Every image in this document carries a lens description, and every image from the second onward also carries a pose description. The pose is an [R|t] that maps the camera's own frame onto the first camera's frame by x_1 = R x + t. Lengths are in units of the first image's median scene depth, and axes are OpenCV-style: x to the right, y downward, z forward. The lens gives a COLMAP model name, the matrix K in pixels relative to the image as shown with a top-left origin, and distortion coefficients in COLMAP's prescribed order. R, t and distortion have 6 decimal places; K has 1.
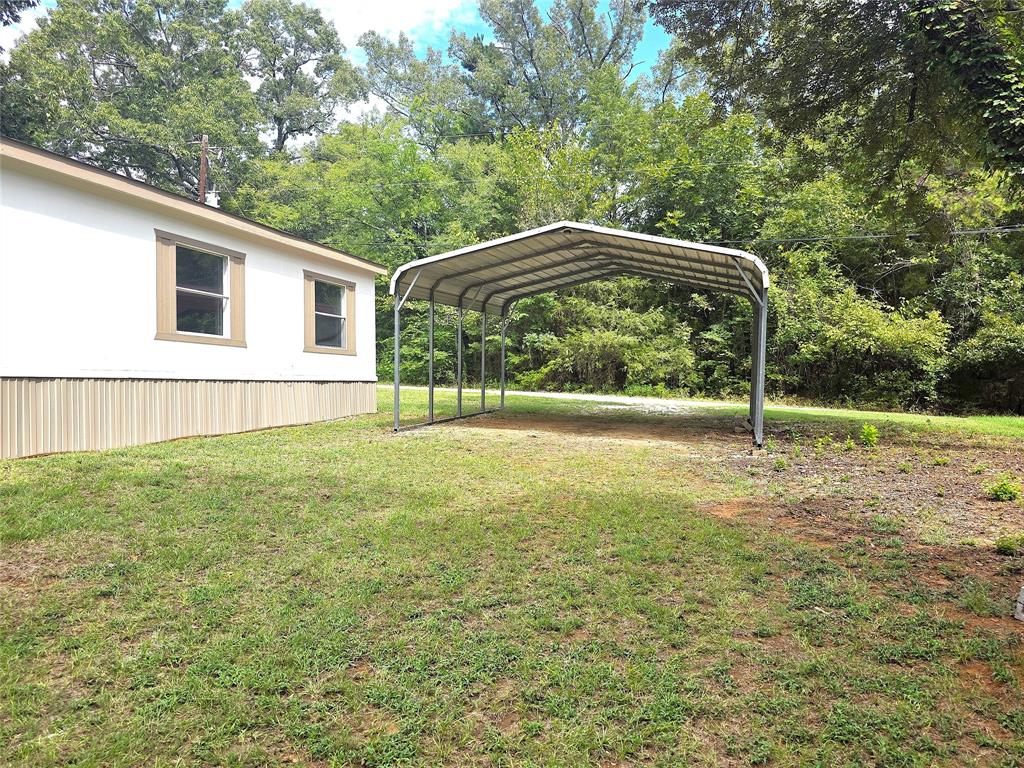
lens RADIAL K [[717.7, 0, 512.3], [0, 717.7, 378.9], [0, 0, 1]] dist [0.020168, -0.016114]
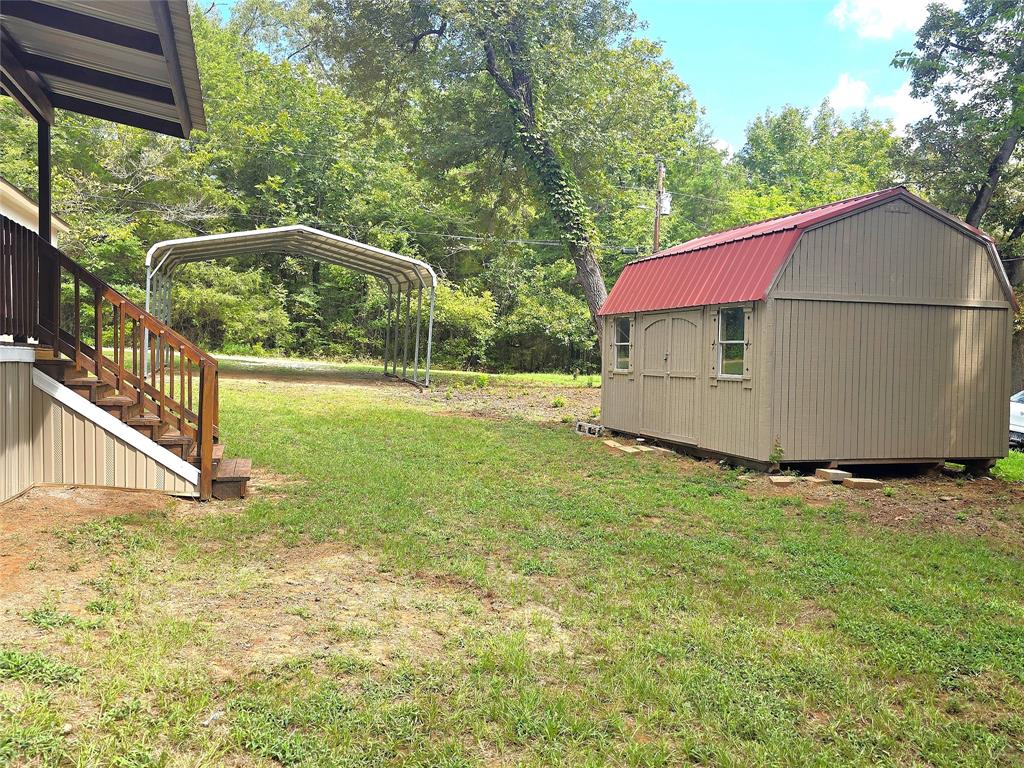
lens RADIAL K [[868.5, 0, 512.3], [0, 868.5, 381.1], [0, 0, 1]] dist [0.006951, -0.000184]
pose [[0.822087, 0.004229, 0.569346, -0.205787], [-0.032504, 0.998690, 0.039515, 0.000123], [-0.568433, -0.050990, 0.821148, -0.234423]]
